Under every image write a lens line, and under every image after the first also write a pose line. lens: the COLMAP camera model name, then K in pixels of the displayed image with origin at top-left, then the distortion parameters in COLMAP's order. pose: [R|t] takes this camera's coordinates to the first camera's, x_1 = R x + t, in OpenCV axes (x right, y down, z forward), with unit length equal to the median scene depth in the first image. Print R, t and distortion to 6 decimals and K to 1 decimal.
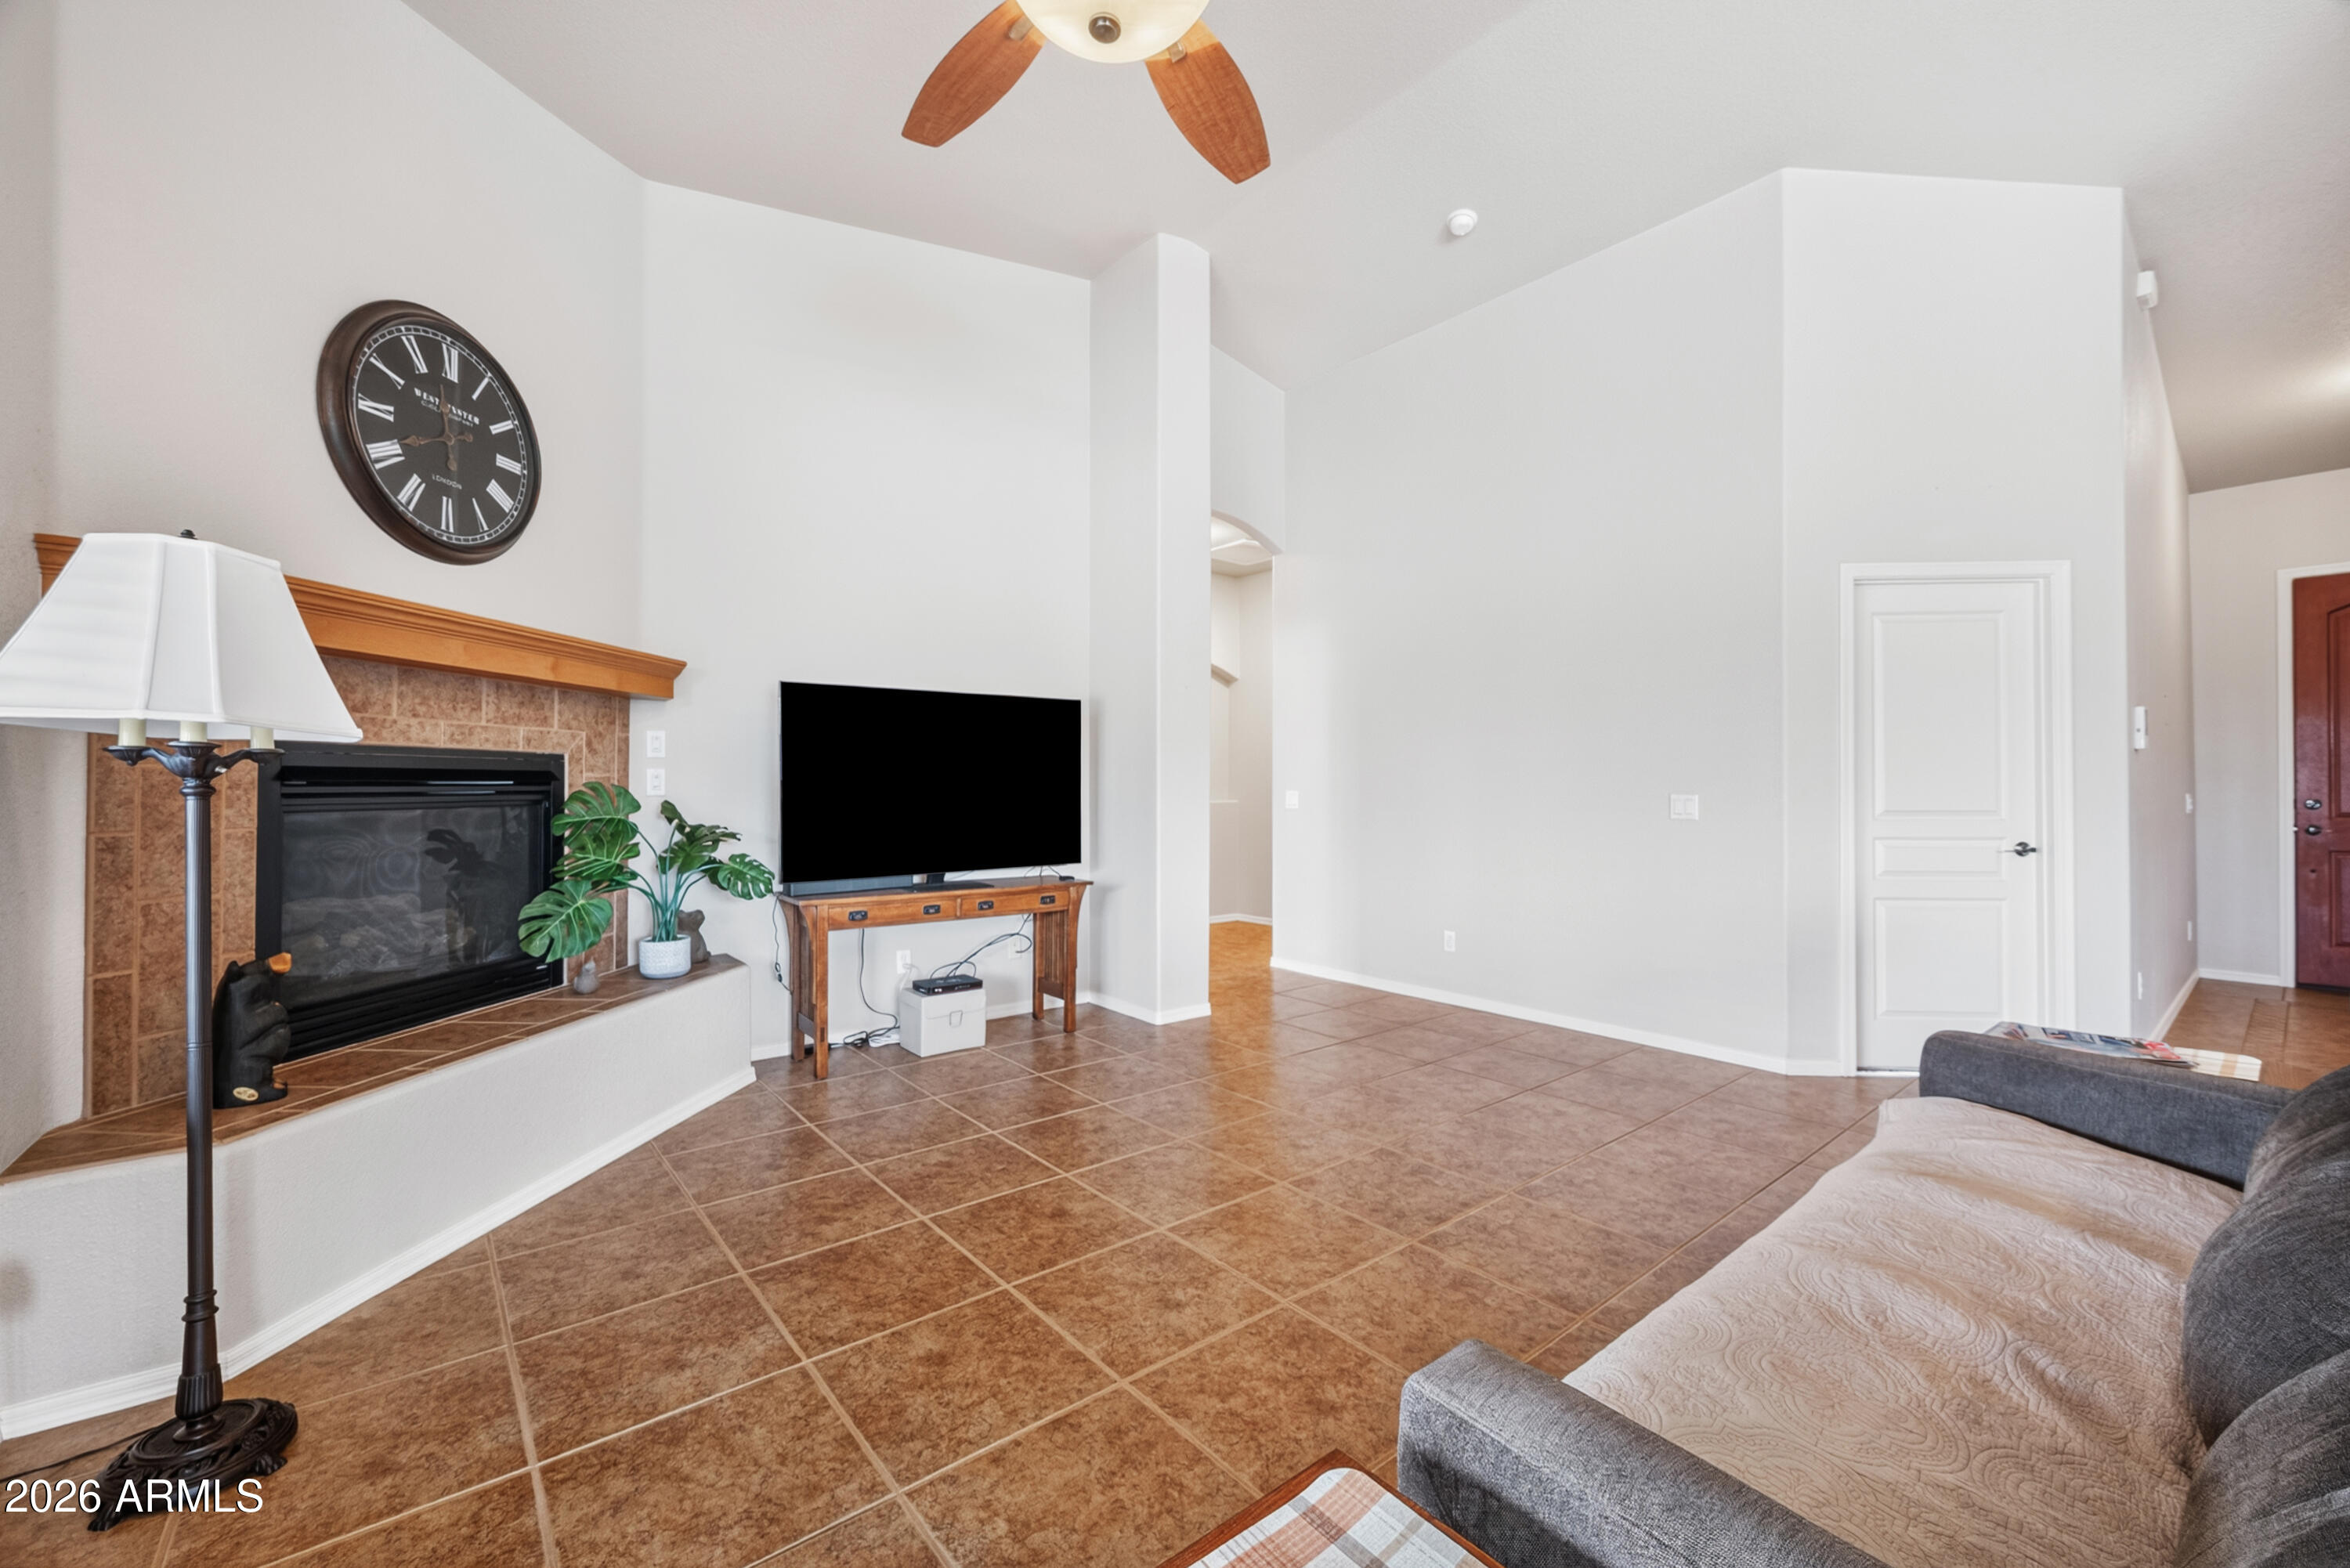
lens RADIAL K [[935.0, 0, 1192.0], [0, 935.0, 778.9], [0, 0, 1]] dist [0.001893, -0.000798]
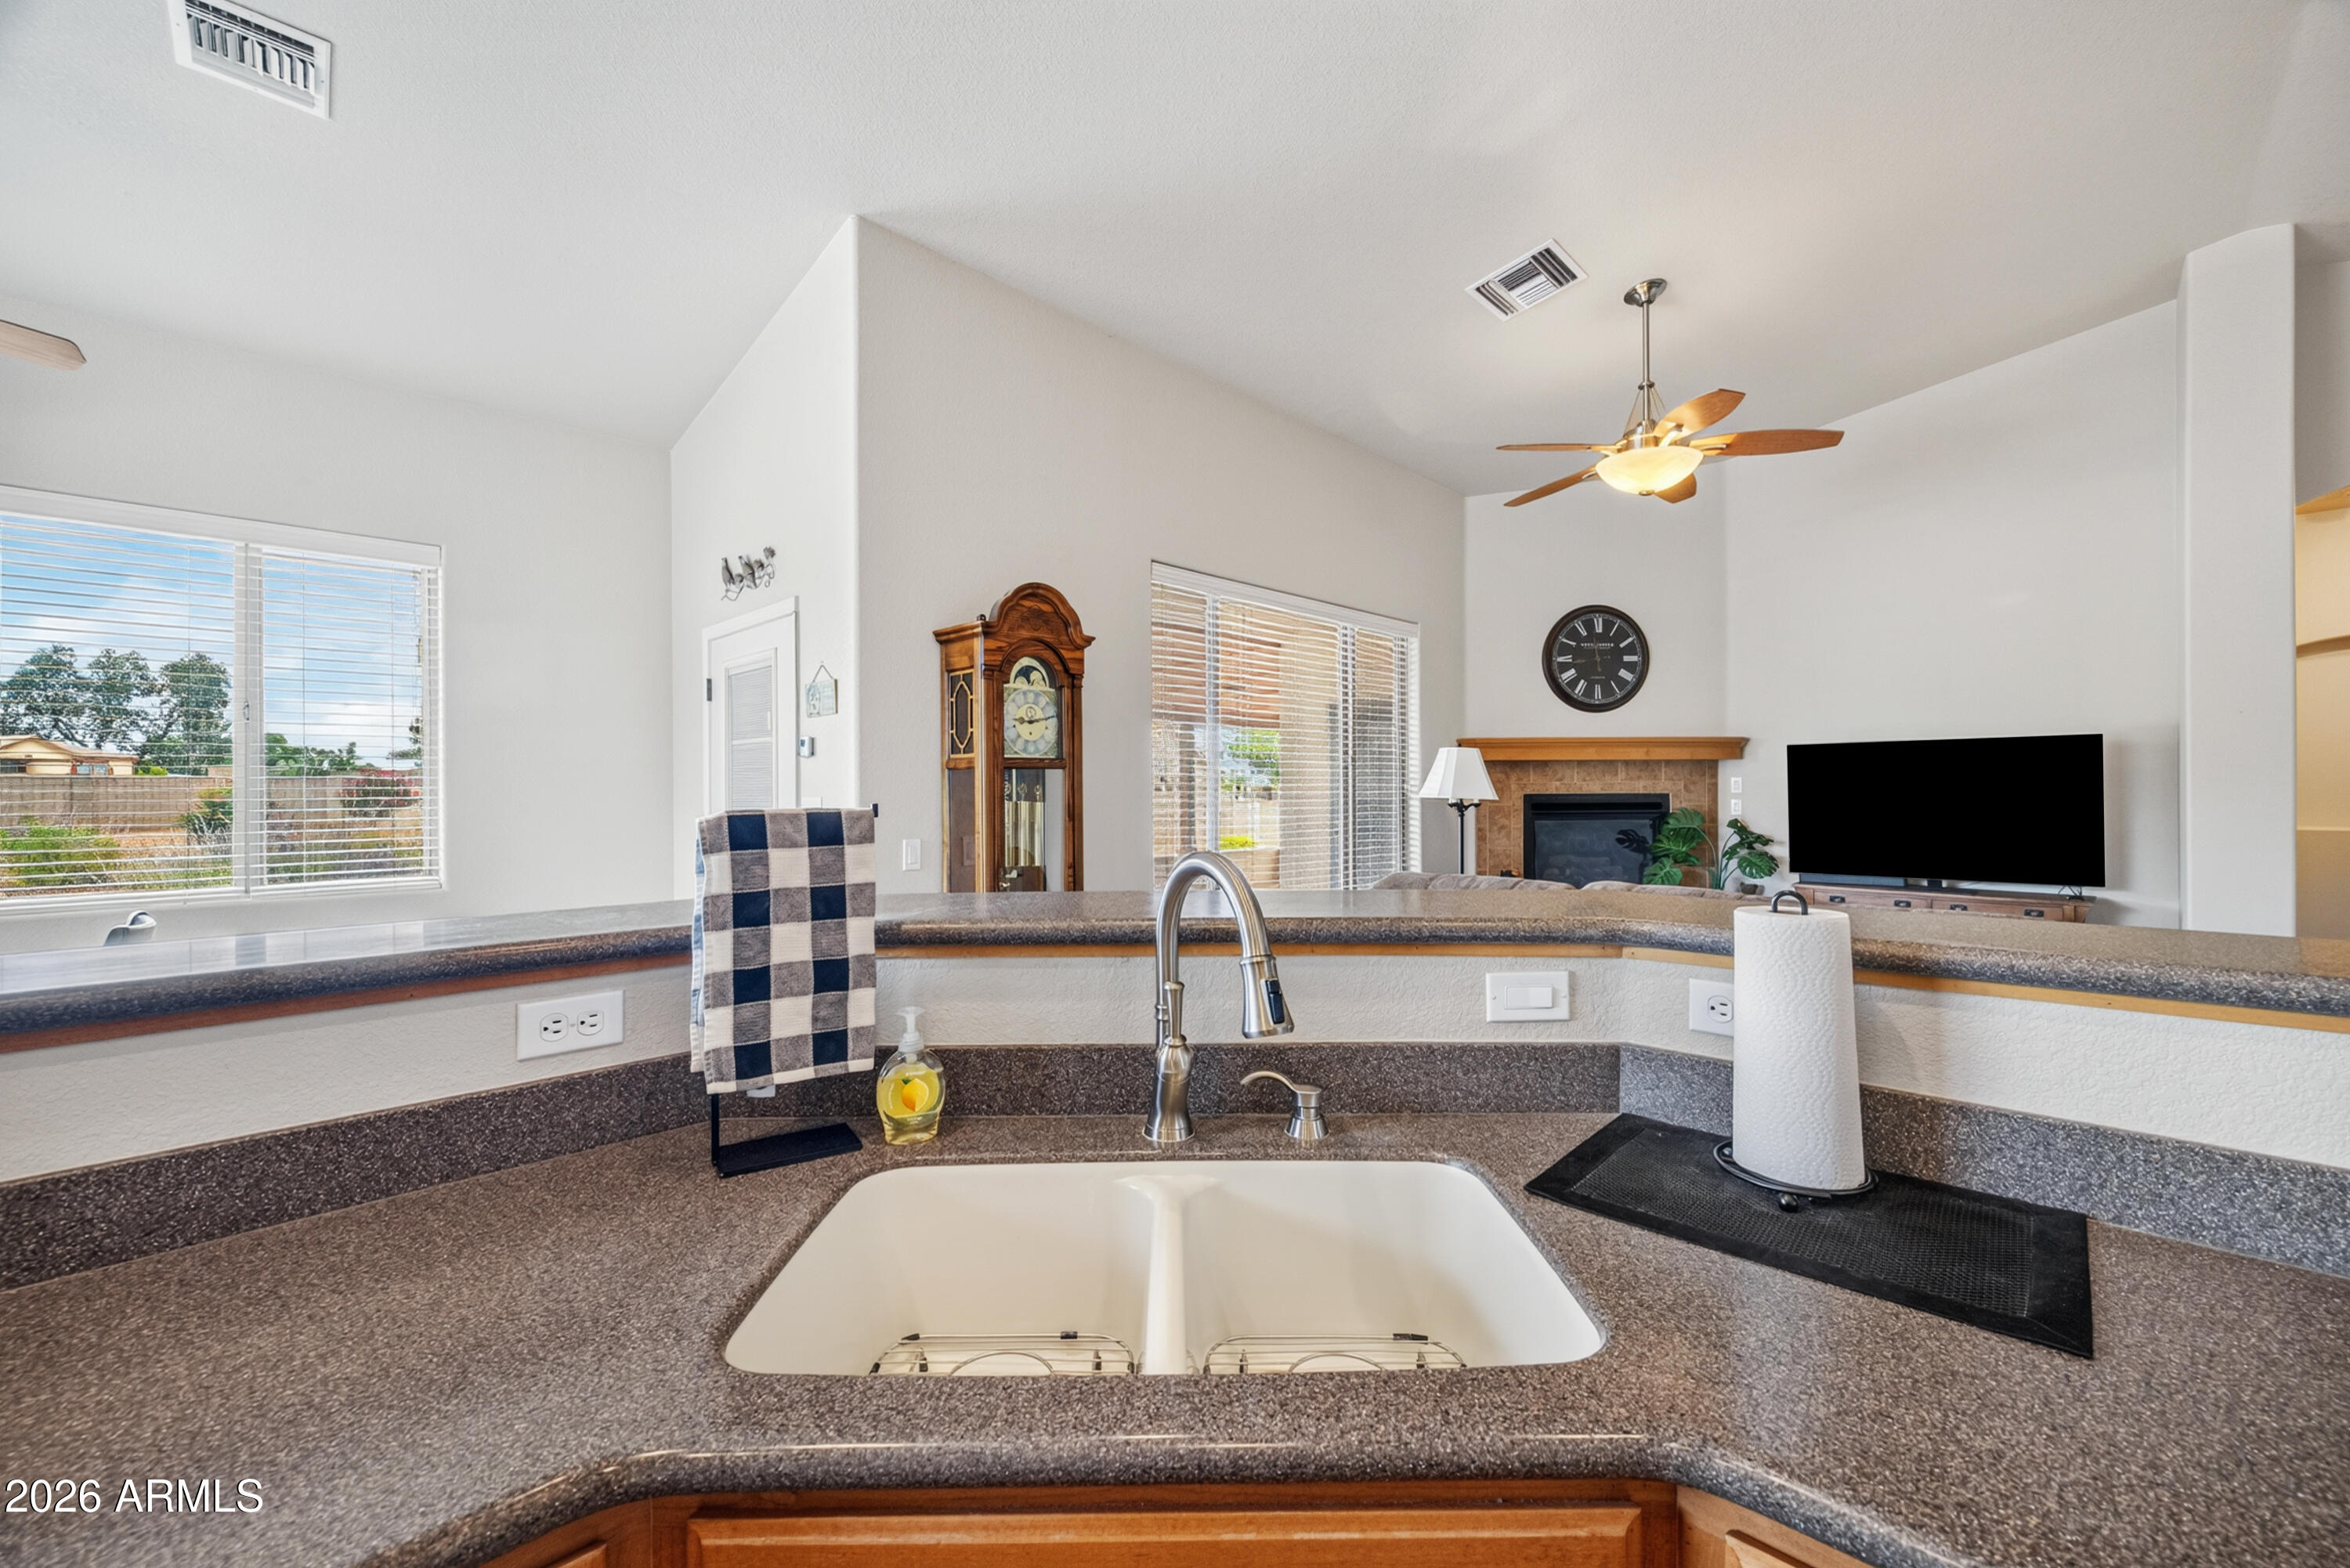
lens RADIAL K [[935.0, 0, 1165.6], [0, 935.0, 794.3], [0, 0, 1]] dist [0.001893, -0.000798]
pose [[0.077607, 0.000307, -0.996984, 1.269336], [0.011272, 0.999936, 0.001185, -0.041806], [0.996920, -0.011330, 0.077598, -0.212292]]
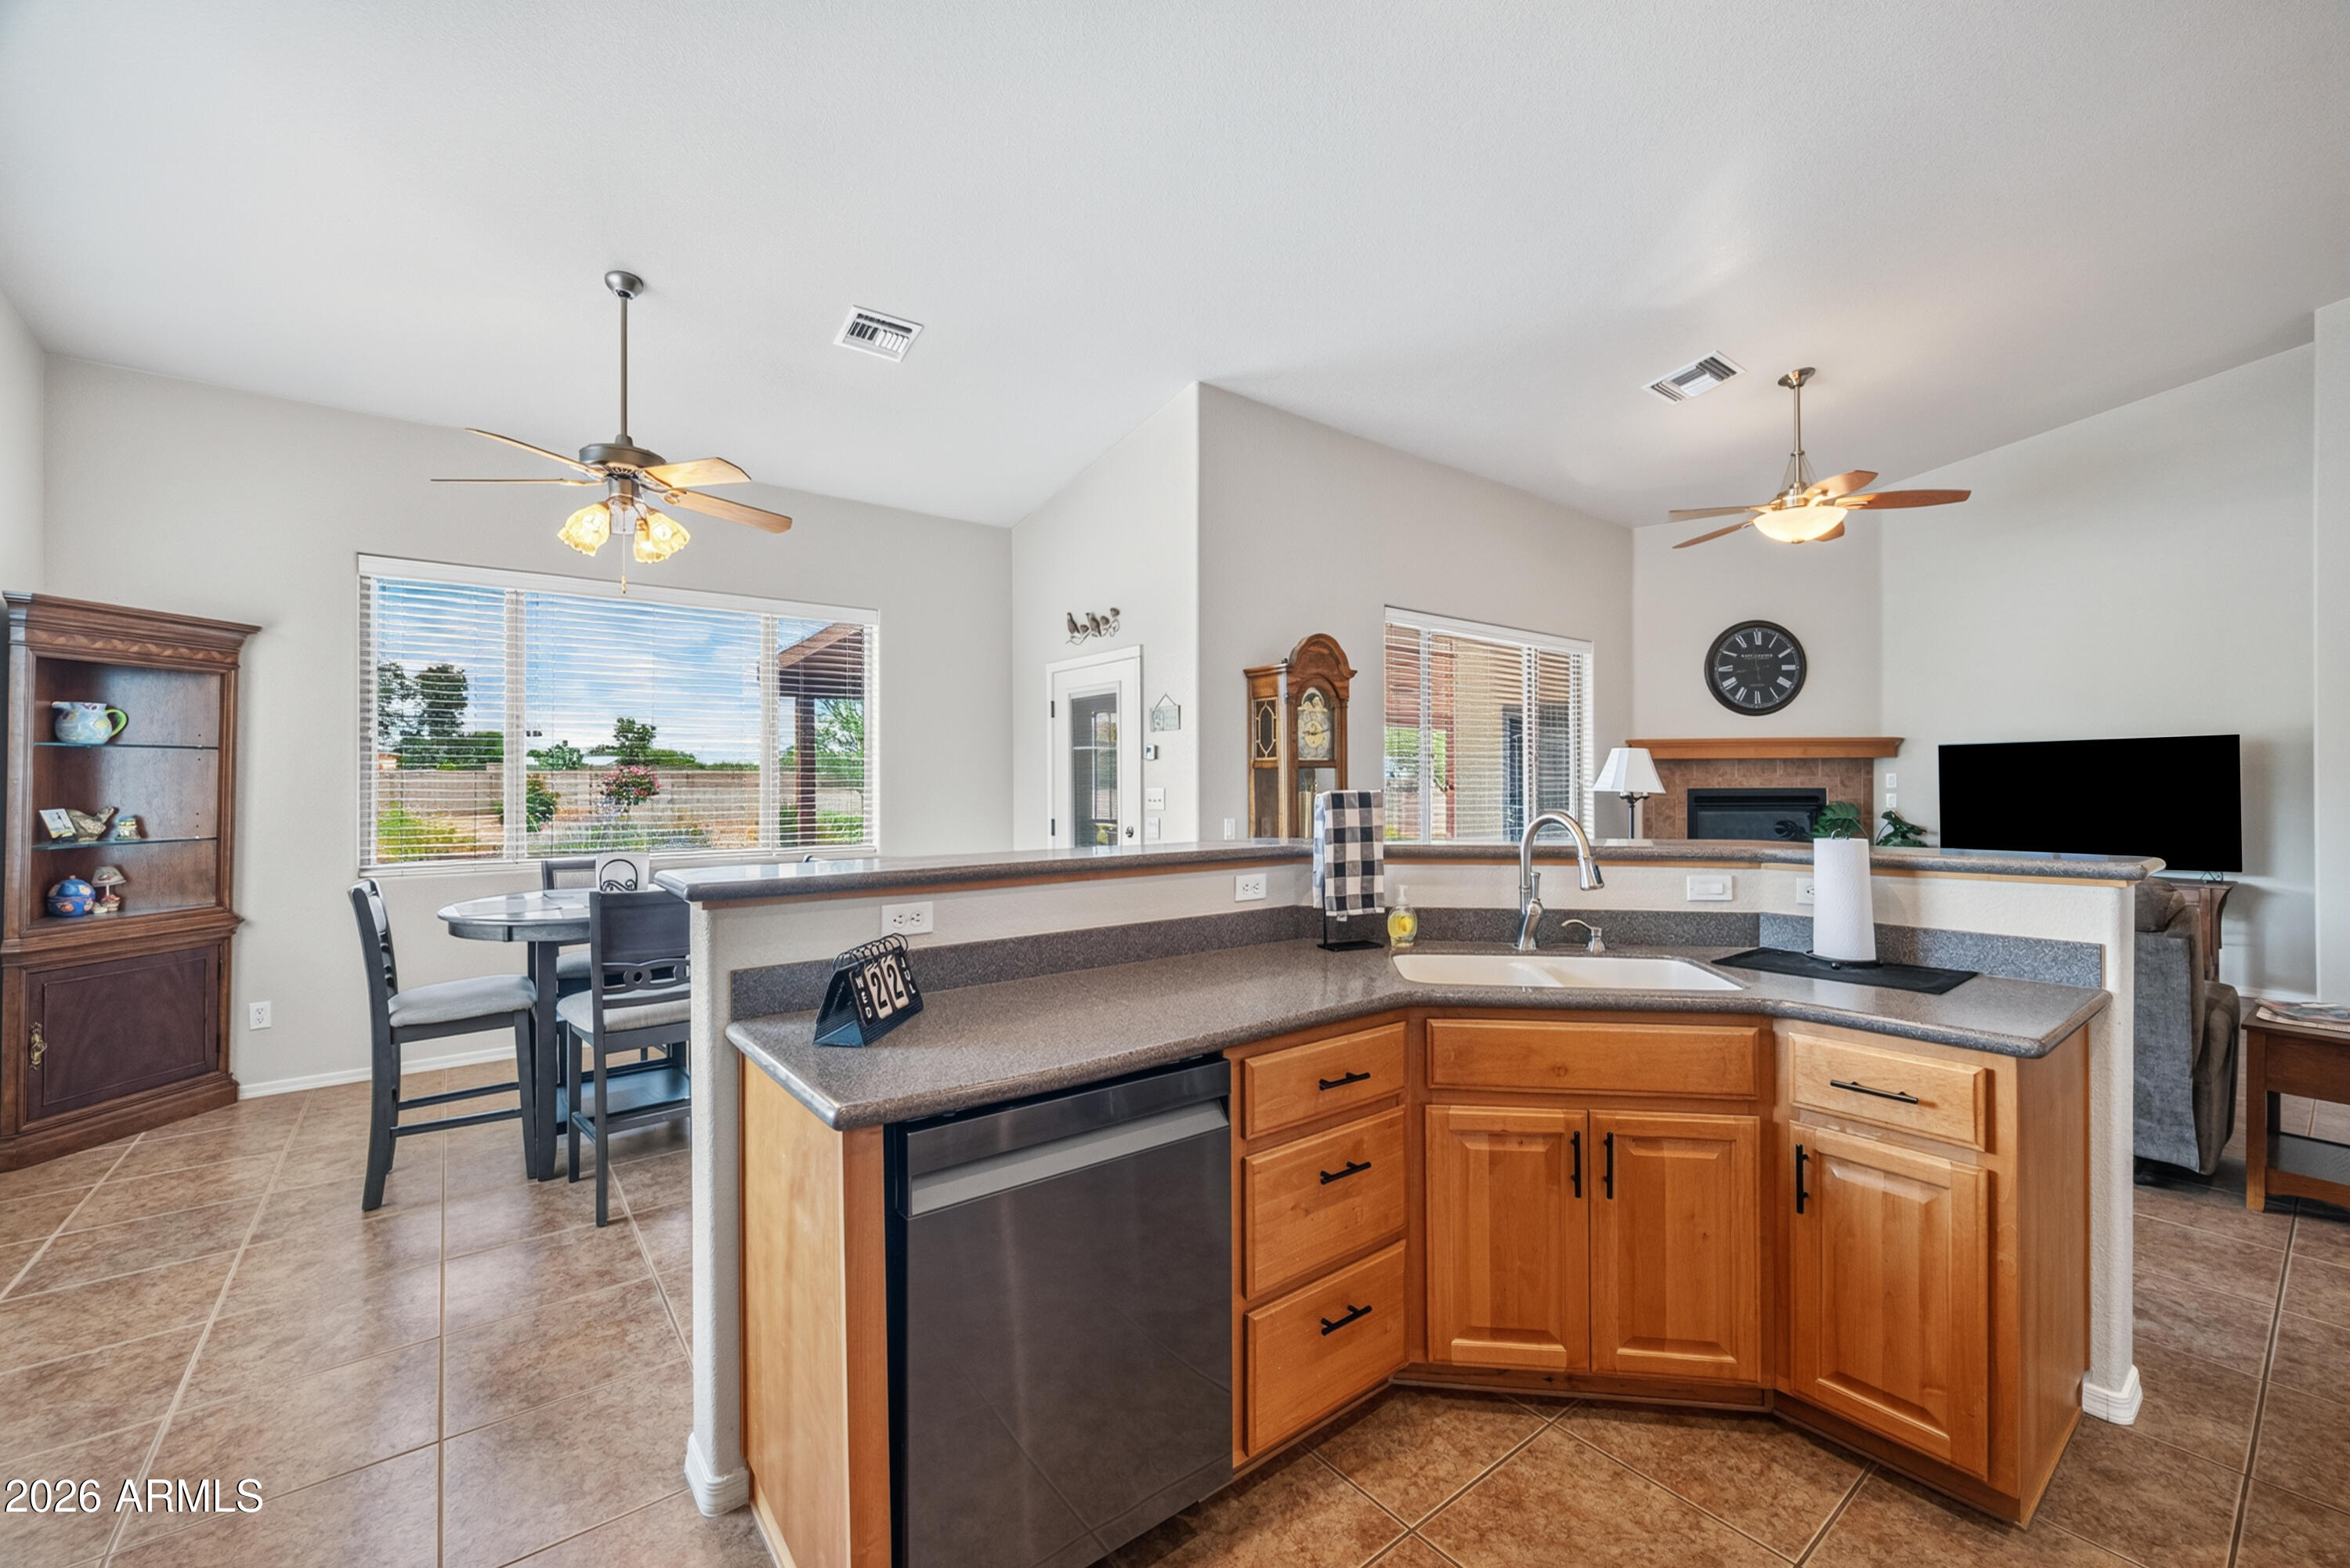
lens RADIAL K [[935.0, 0, 1171.2], [0, 935.0, 782.6], [0, 0, 1]] dist [0.001893, -0.000798]
pose [[-0.052816, -0.005798, -0.998587, 1.685730], [0.008354, 0.999946, -0.006248, -0.040968], [0.998569, -0.008673, -0.052765, -0.433808]]
